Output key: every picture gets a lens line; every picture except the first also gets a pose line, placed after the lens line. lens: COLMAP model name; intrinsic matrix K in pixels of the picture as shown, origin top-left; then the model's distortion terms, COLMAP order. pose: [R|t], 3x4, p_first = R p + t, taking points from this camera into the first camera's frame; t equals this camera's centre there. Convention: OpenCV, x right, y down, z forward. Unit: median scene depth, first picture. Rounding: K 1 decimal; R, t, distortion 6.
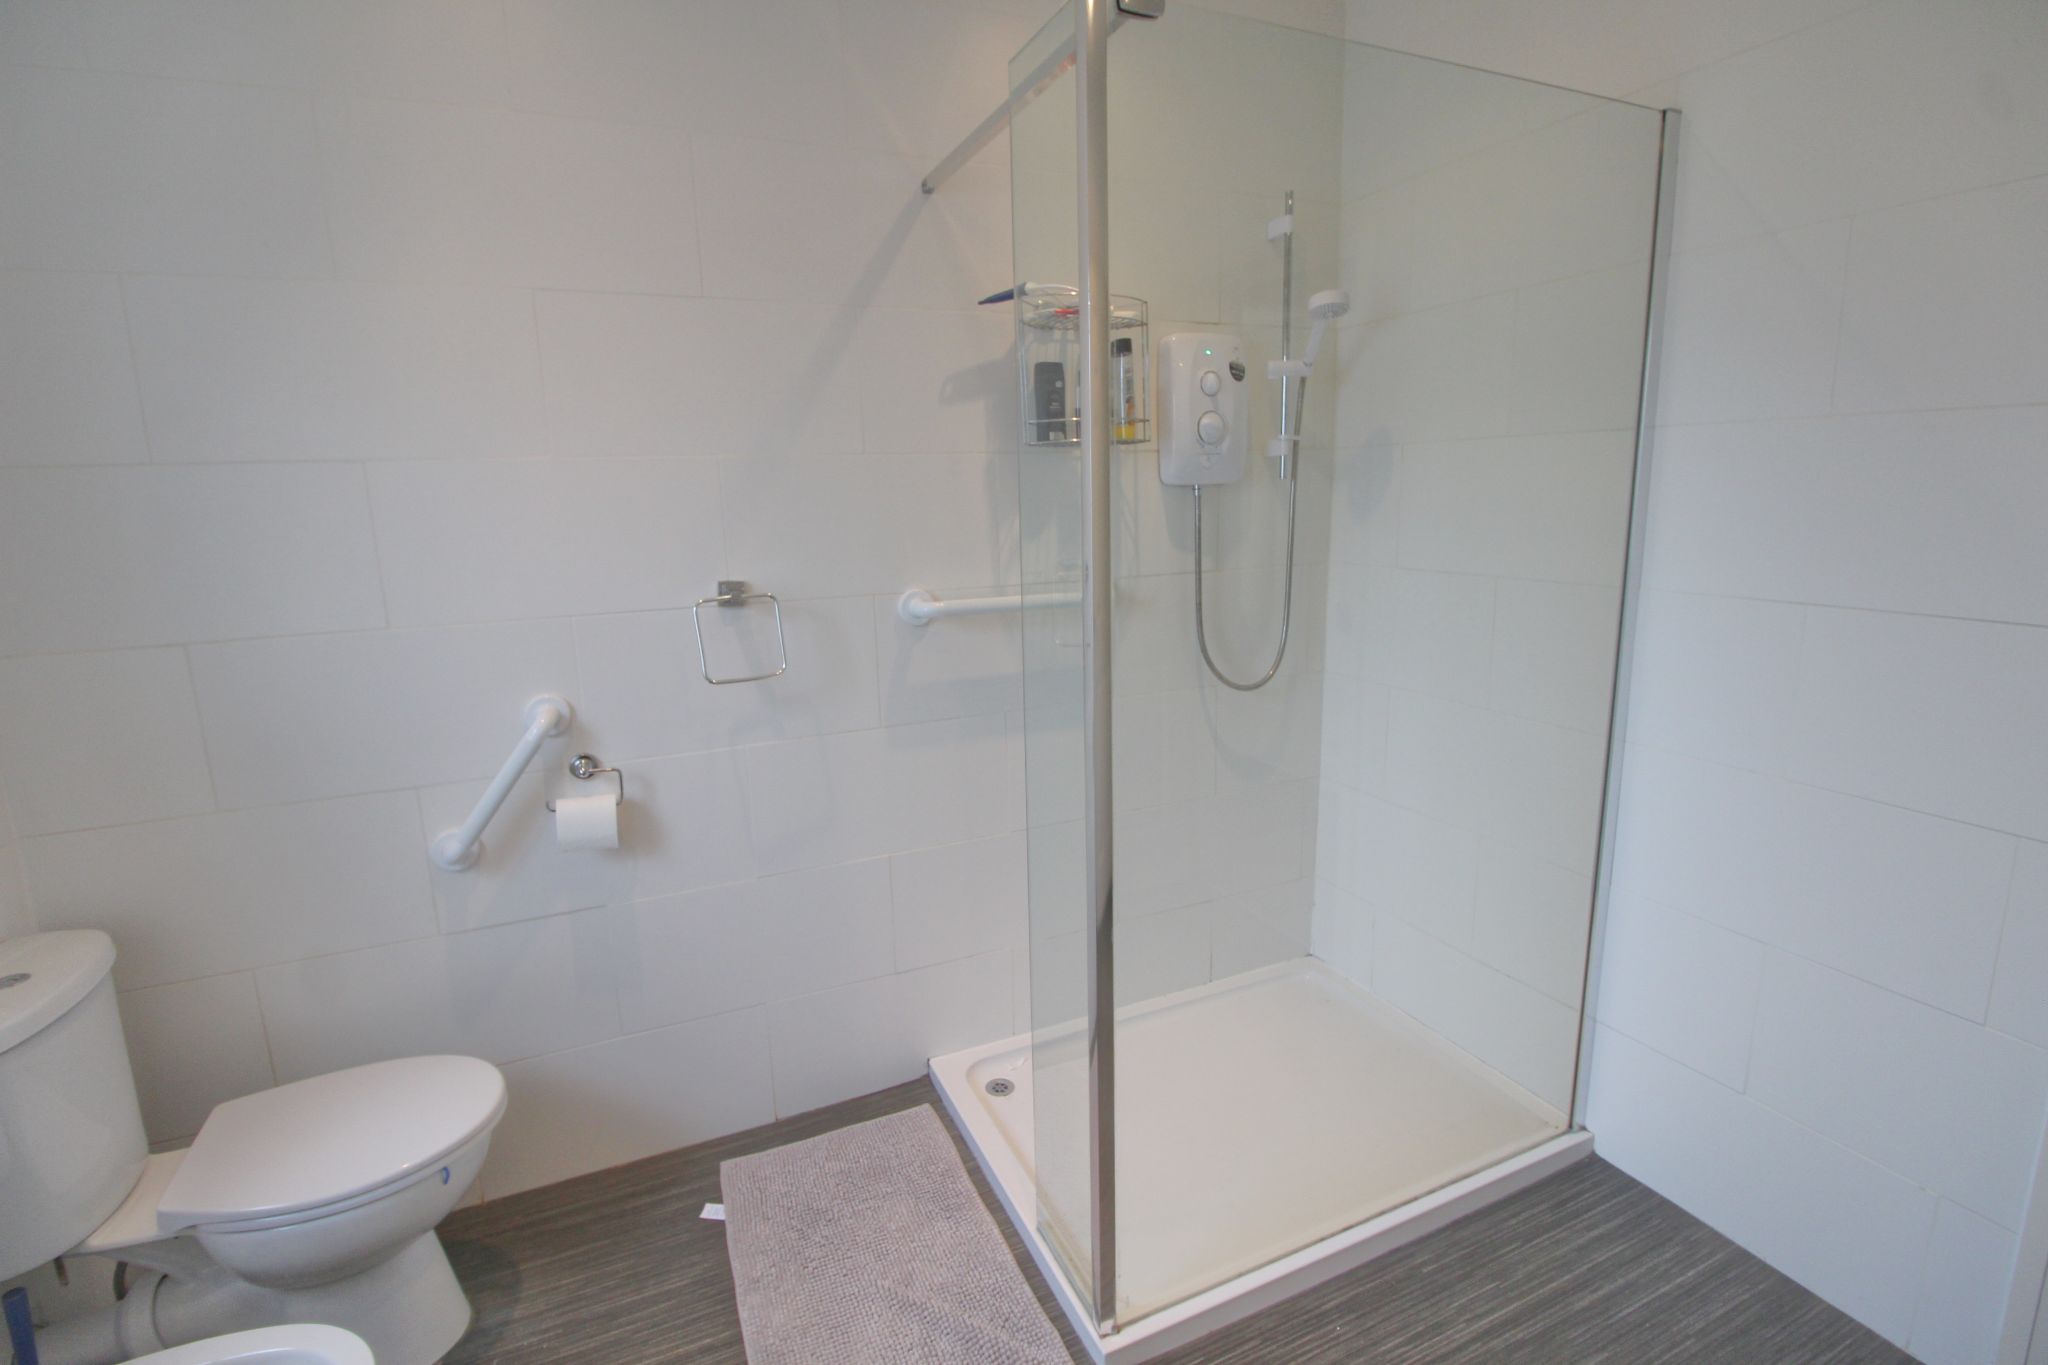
lens RADIAL K [[949.5, 0, 1019.6], [0, 949.5, 667.8], [0, 0, 1]] dist [0.001792, -0.013469]
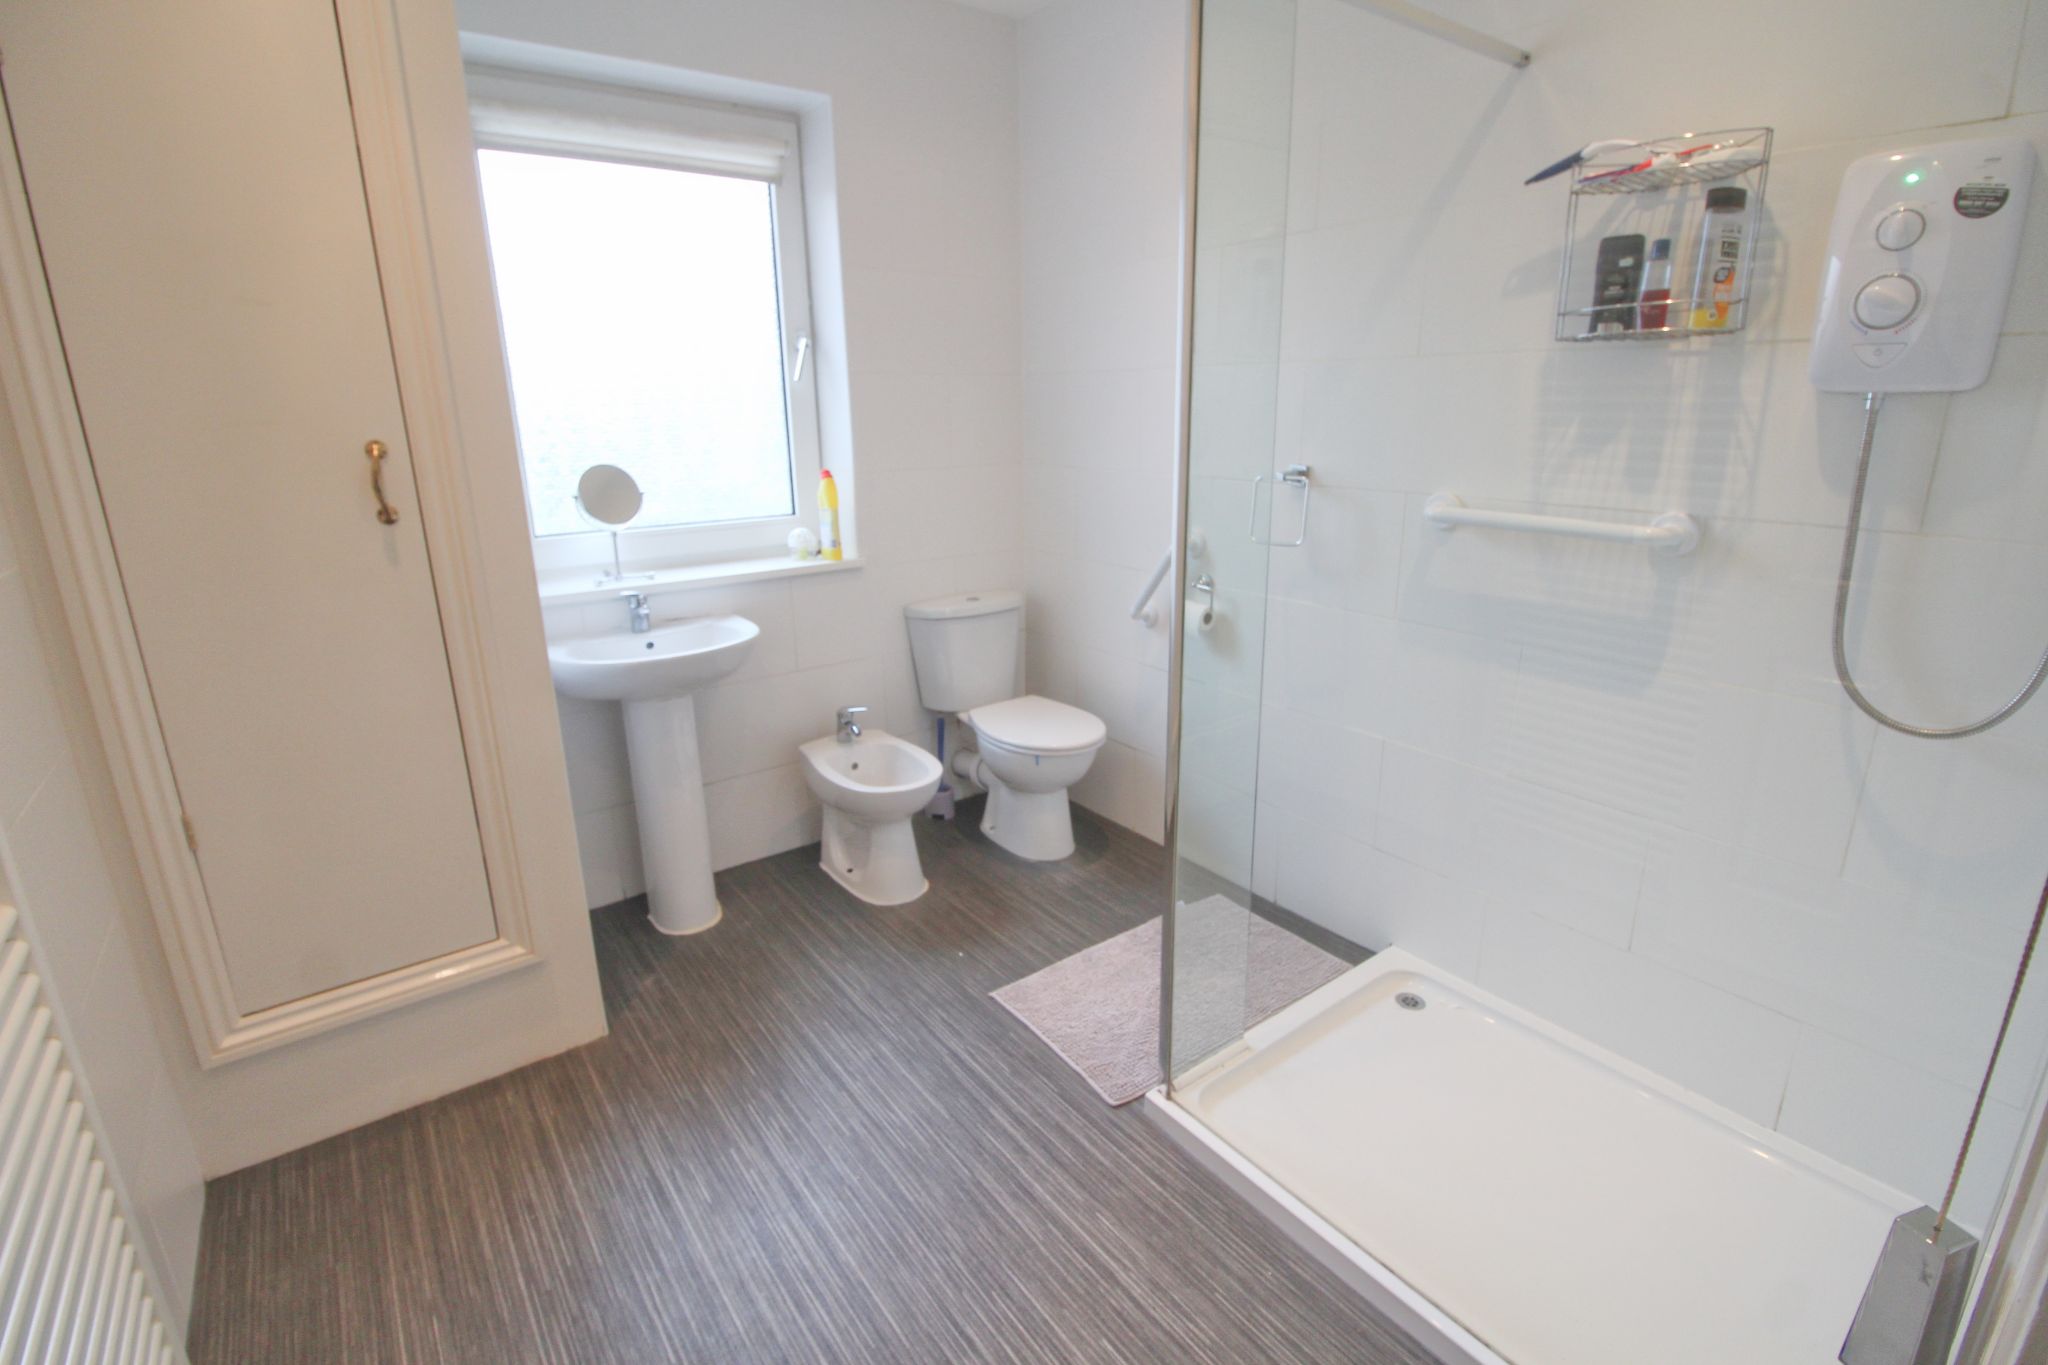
lens RADIAL K [[936.5, 0, 1024.0], [0, 936.5, 682.5], [0, 0, 1]] dist [-0.040972, -0.000245]
pose [[0.209853, 0.299747, -0.930652, 0.758698], [-0.173915, 0.948112, 0.266154, -0.074592], [0.962141, 0.106002, 0.251094, 0.342783]]
